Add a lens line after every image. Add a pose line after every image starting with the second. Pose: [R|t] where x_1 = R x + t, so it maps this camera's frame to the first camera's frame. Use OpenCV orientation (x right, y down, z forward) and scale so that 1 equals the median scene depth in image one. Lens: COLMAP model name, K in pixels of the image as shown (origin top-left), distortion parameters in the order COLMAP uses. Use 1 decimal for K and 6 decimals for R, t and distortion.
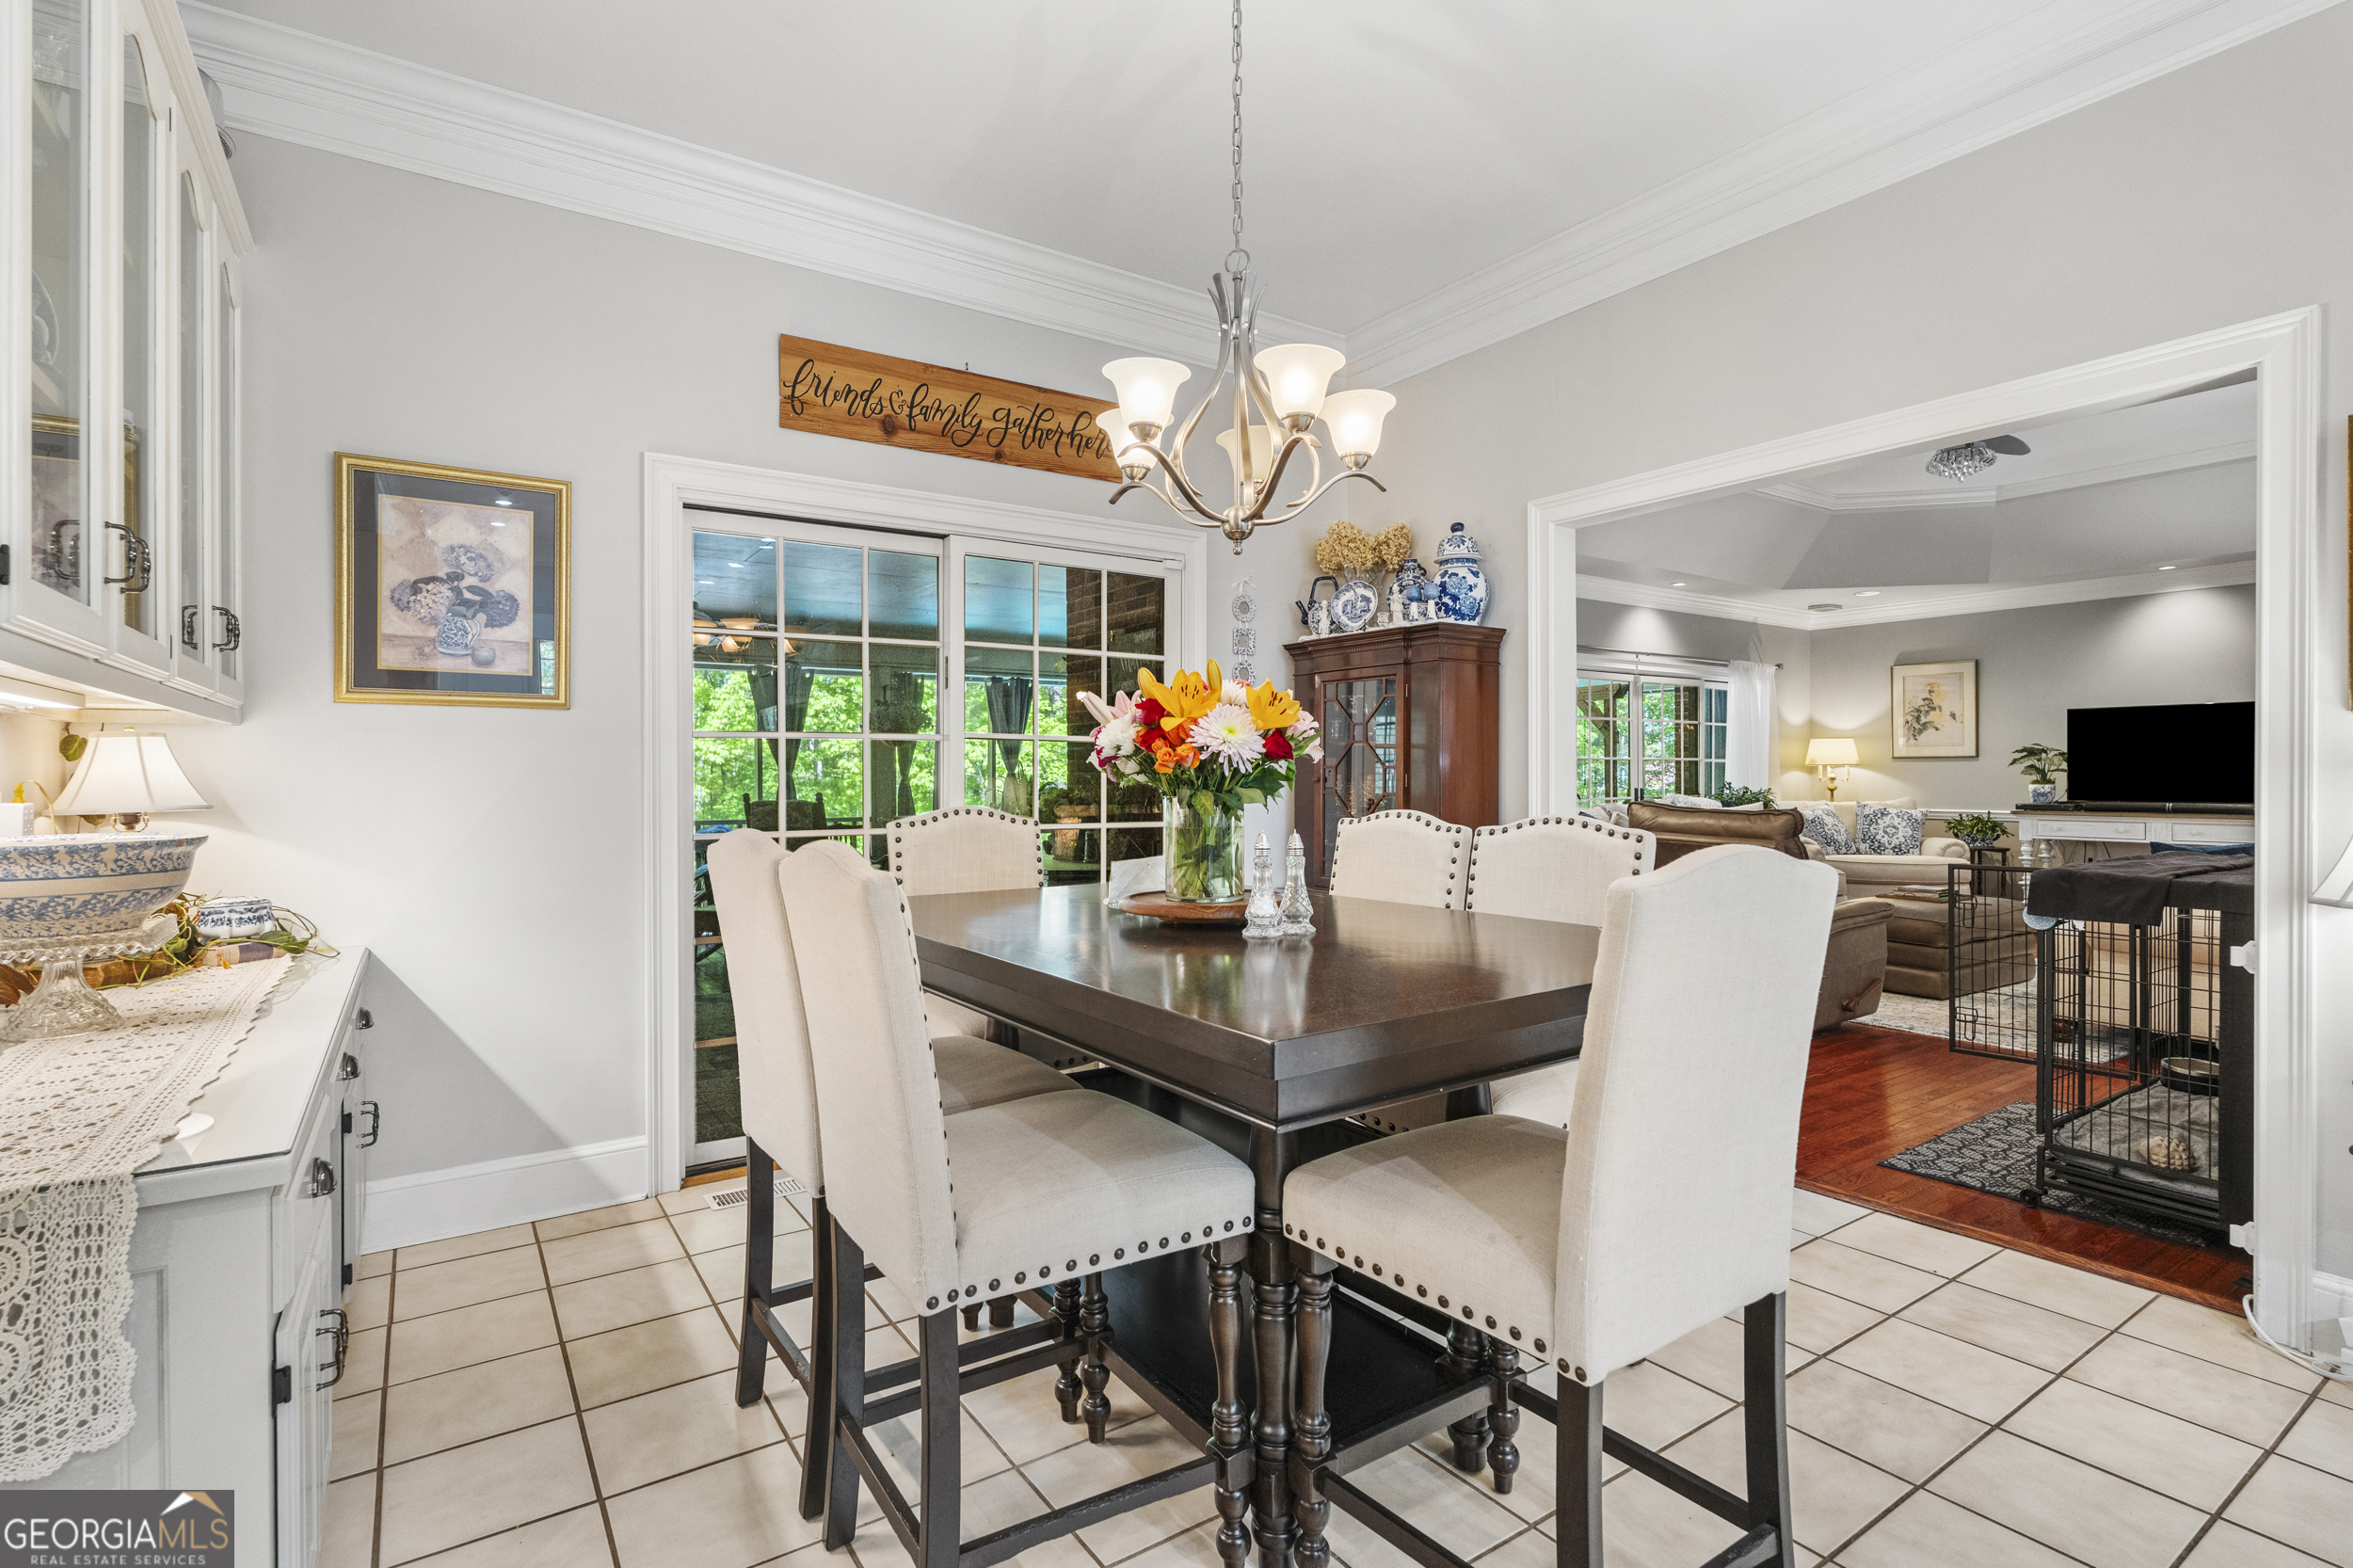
lens RADIAL K [[1126.1, 0, 1176.5], [0, 1126.1, 784.0], [0, 0, 1]] dist [-0.001751, -0.000091]
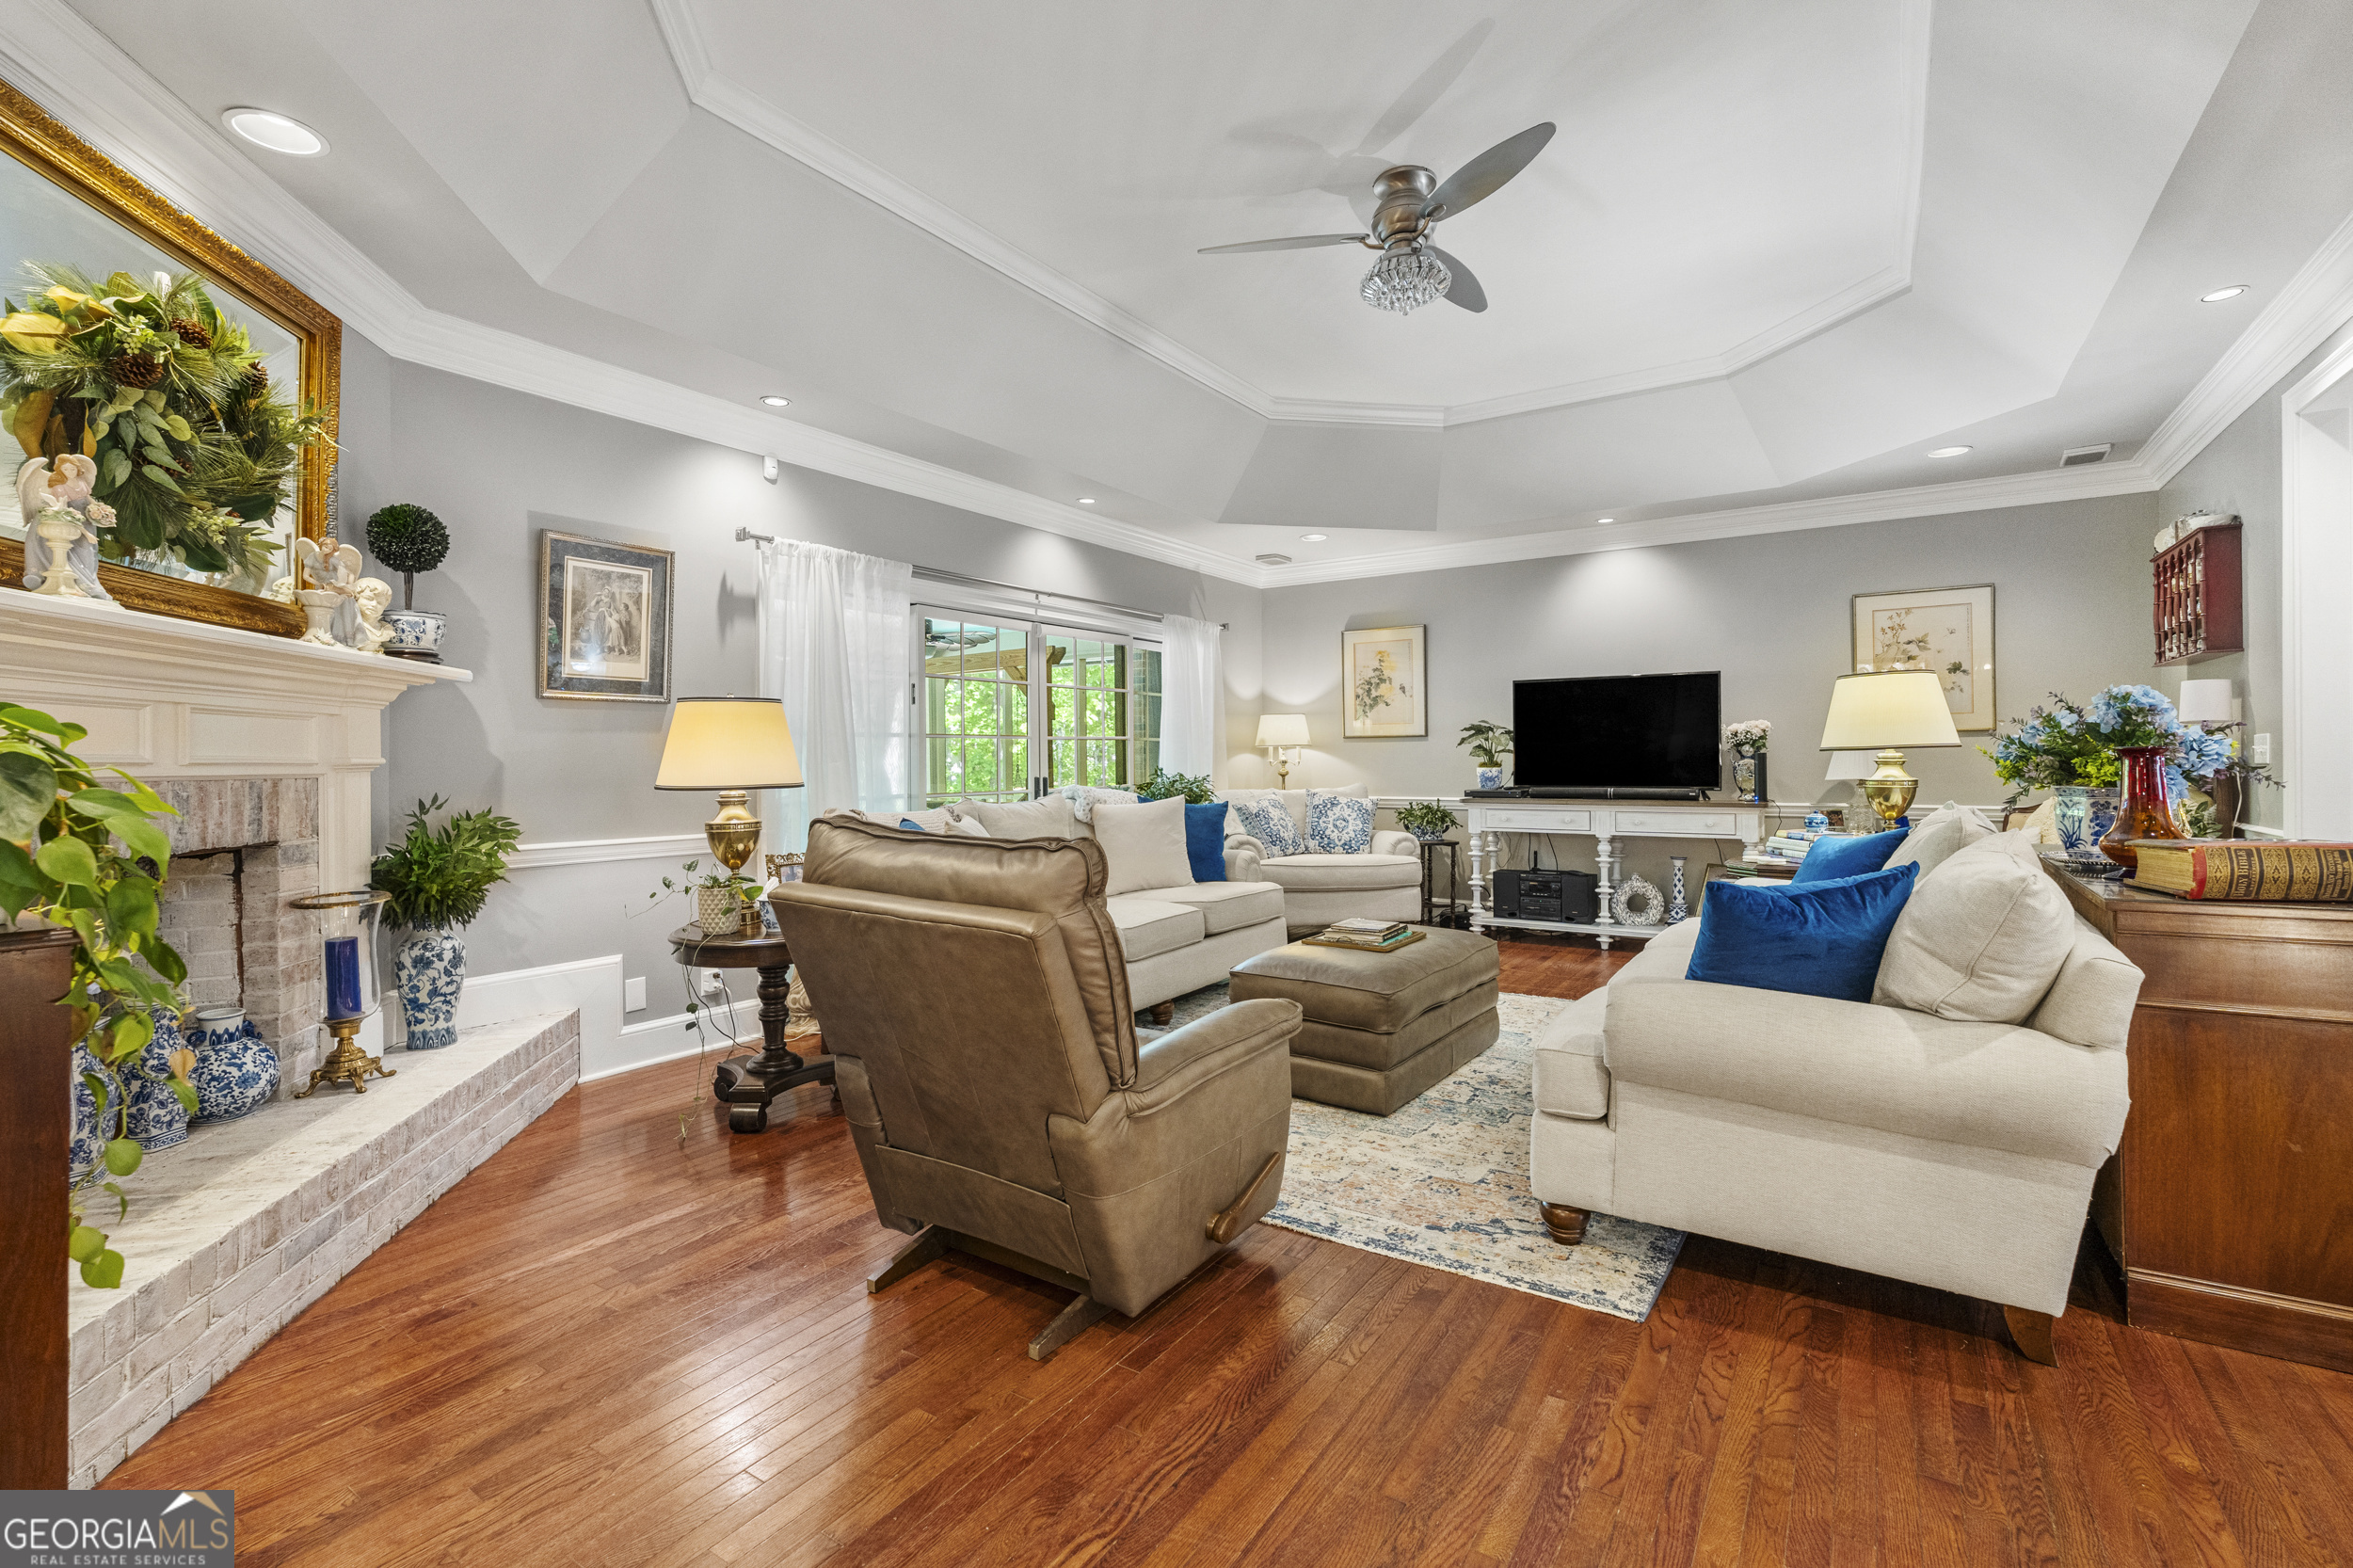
lens RADIAL K [[1066.5, 0, 1176.5], [0, 1066.5, 784.0], [0, 0, 1]] dist [-0.015831, 0.000345]
pose [[0.924219, -0.014934, 0.381572, 0.223089], [0.009321, 0.999820, 0.016555, -0.002586], [-0.381750, -0.011744, 0.924191, 0.318913]]
